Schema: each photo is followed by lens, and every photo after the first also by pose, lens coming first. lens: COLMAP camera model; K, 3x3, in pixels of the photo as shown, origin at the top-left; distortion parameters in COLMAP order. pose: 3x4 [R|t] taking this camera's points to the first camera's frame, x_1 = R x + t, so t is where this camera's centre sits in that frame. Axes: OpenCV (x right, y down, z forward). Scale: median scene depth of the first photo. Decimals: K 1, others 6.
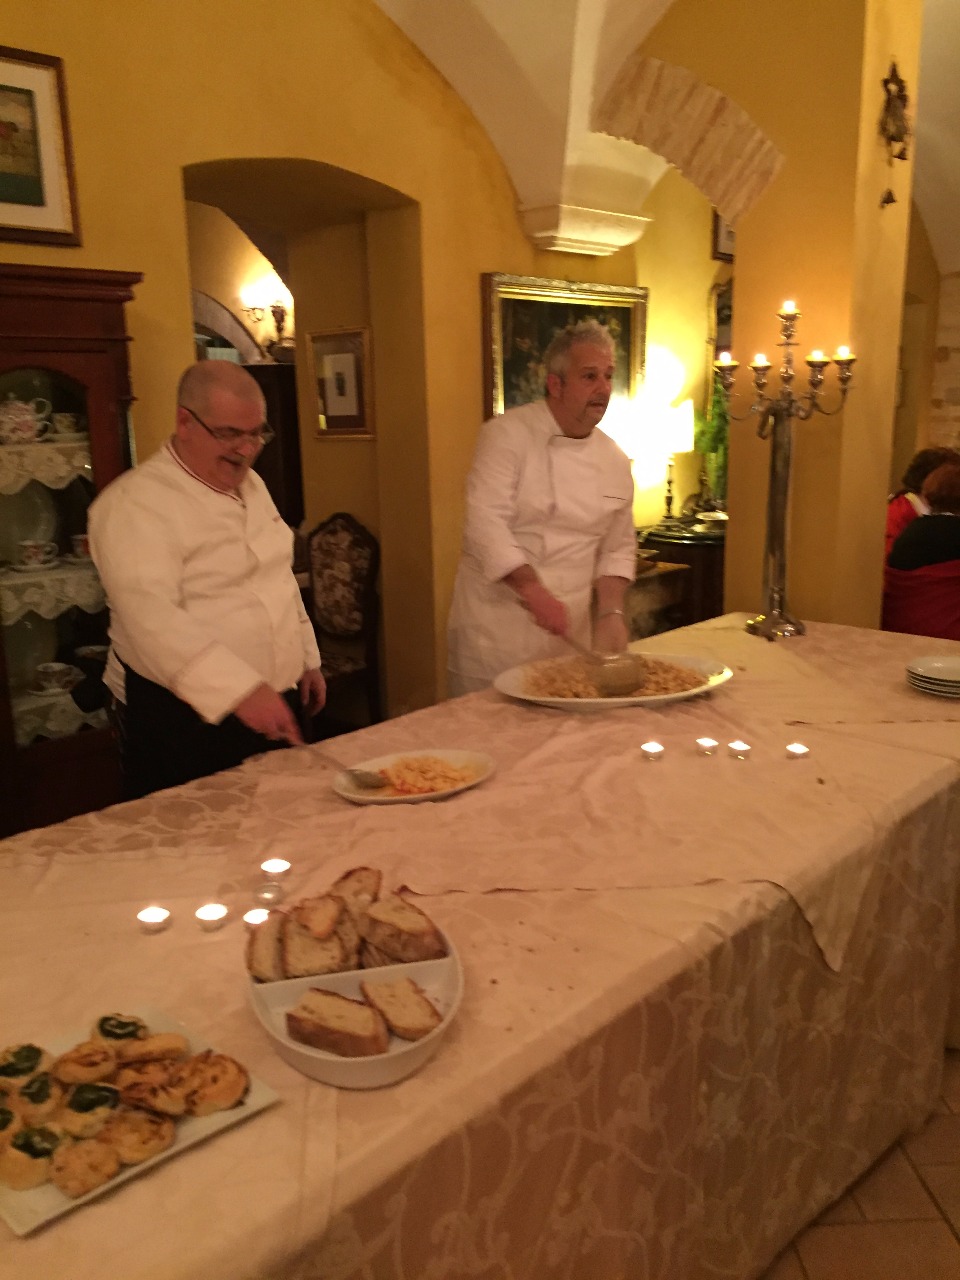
lens RADIAL K [[1091.9, 0, 493.4], [0, 1091.9, 642.4], [0, 0, 1]] dist [0.074442, -0.091606]
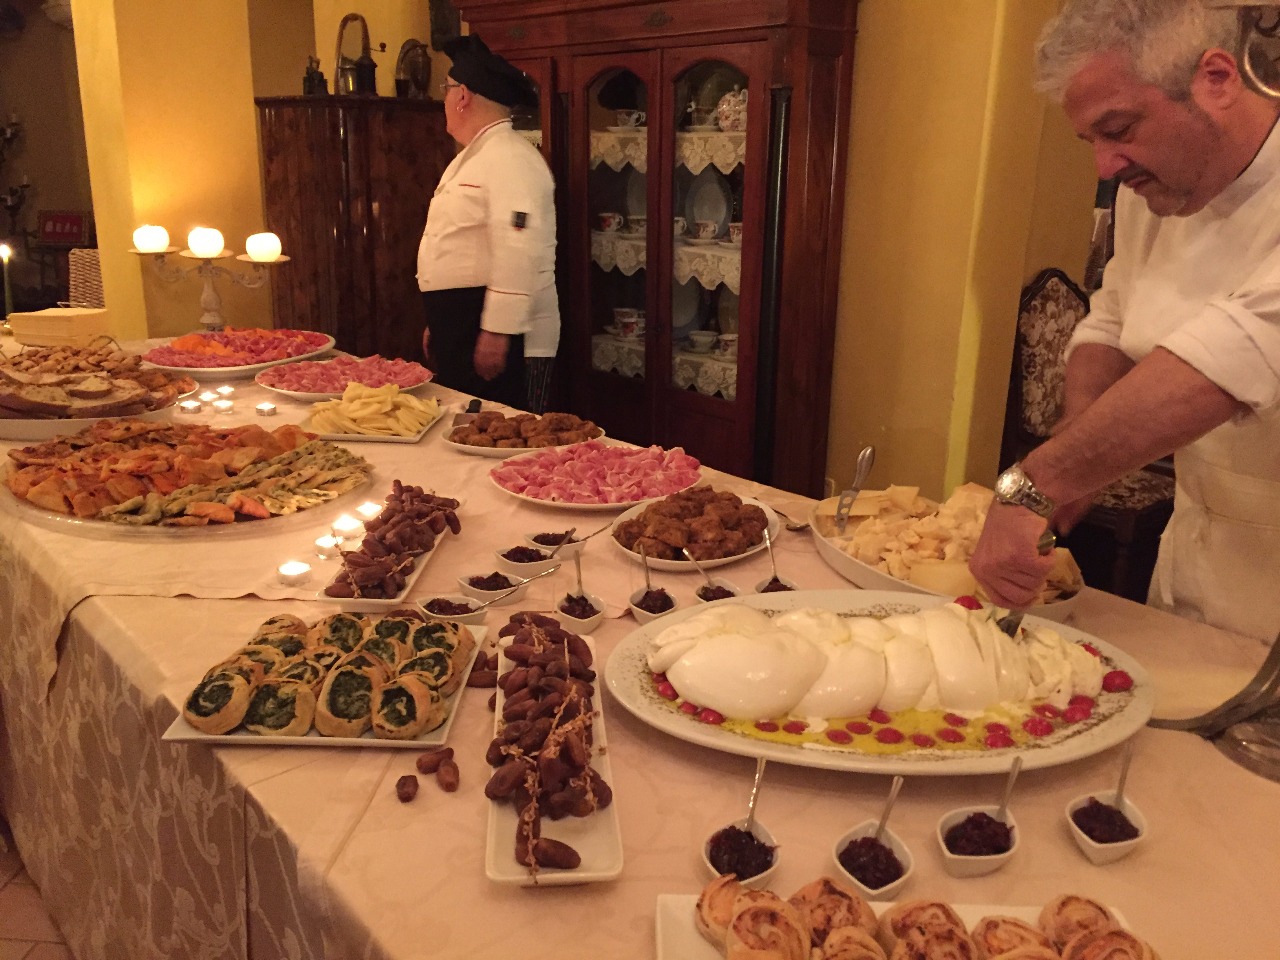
lens RADIAL K [[1091.9, 0, 646.0], [0, 1091.9, 480.9], [0, 0, 1]] dist [0.074442, -0.091606]
pose [[-0.104391, 0.302446, -0.947433, 0.532213], [-0.243196, 0.915954, 0.319193, -0.134046], [0.964343, 0.263733, -0.022063, 0.728130]]
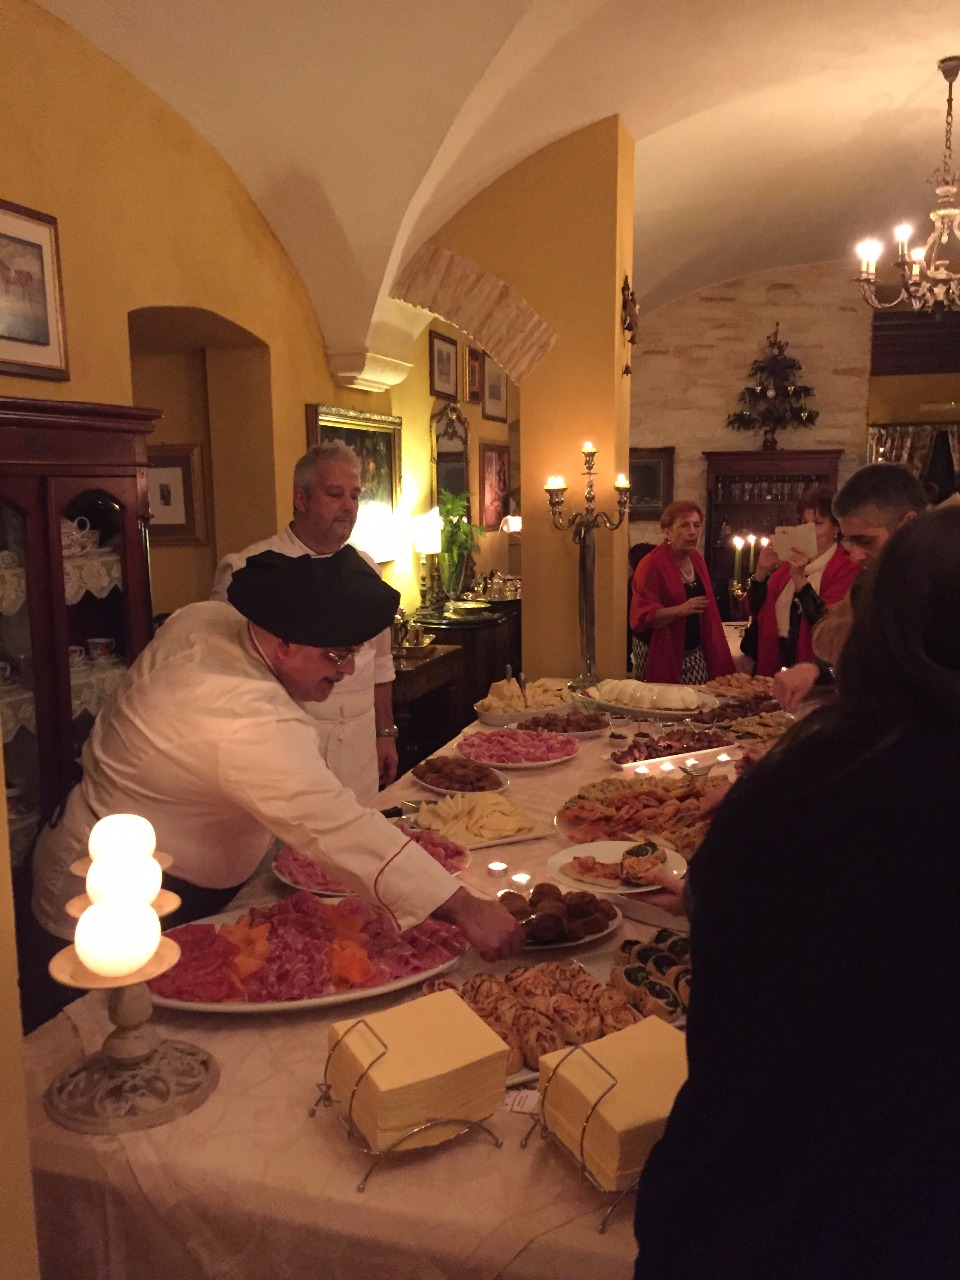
lens RADIAL K [[1091.9, 0, 486.3], [0, 1091.9, 635.2], [0, 0, 1]] dist [0.074442, -0.091606]
pose [[0.903360, -0.046960, 0.426305, -0.367988], [0.085592, 0.993732, -0.071908, 0.008049], [-0.420256, 0.101447, 0.901717, -0.112060]]
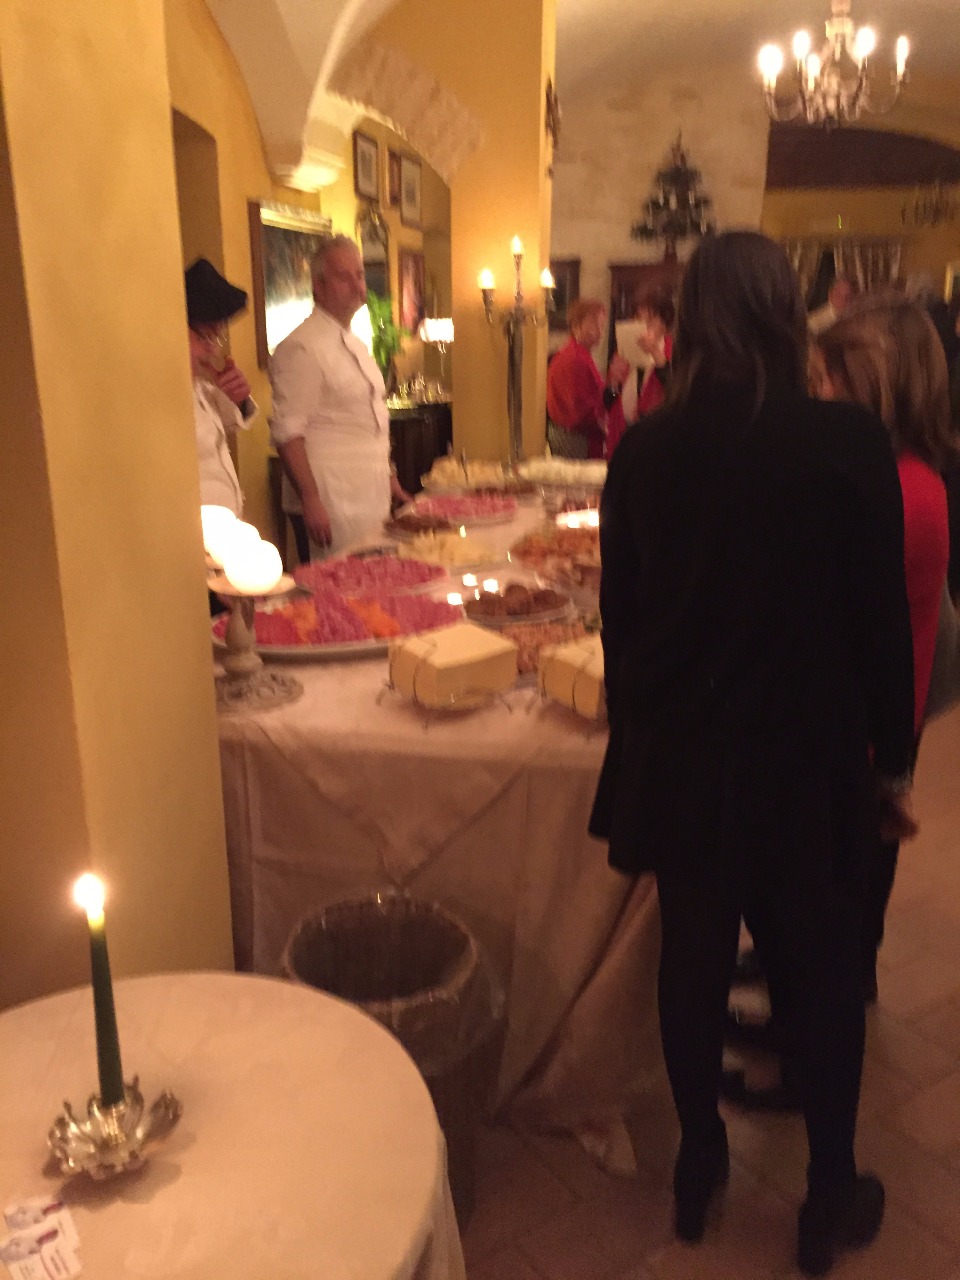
lens RADIAL K [[1091.9, 0, 483.0], [0, 1091.9, 642.6], [0, 0, 1]] dist [0.074442, -0.091606]
pose [[0.856818, -0.131280, 0.498626, -0.496864], [0.095997, 0.990752, 0.095892, 0.065333], [-0.506603, -0.034296, 0.861497, -0.227251]]
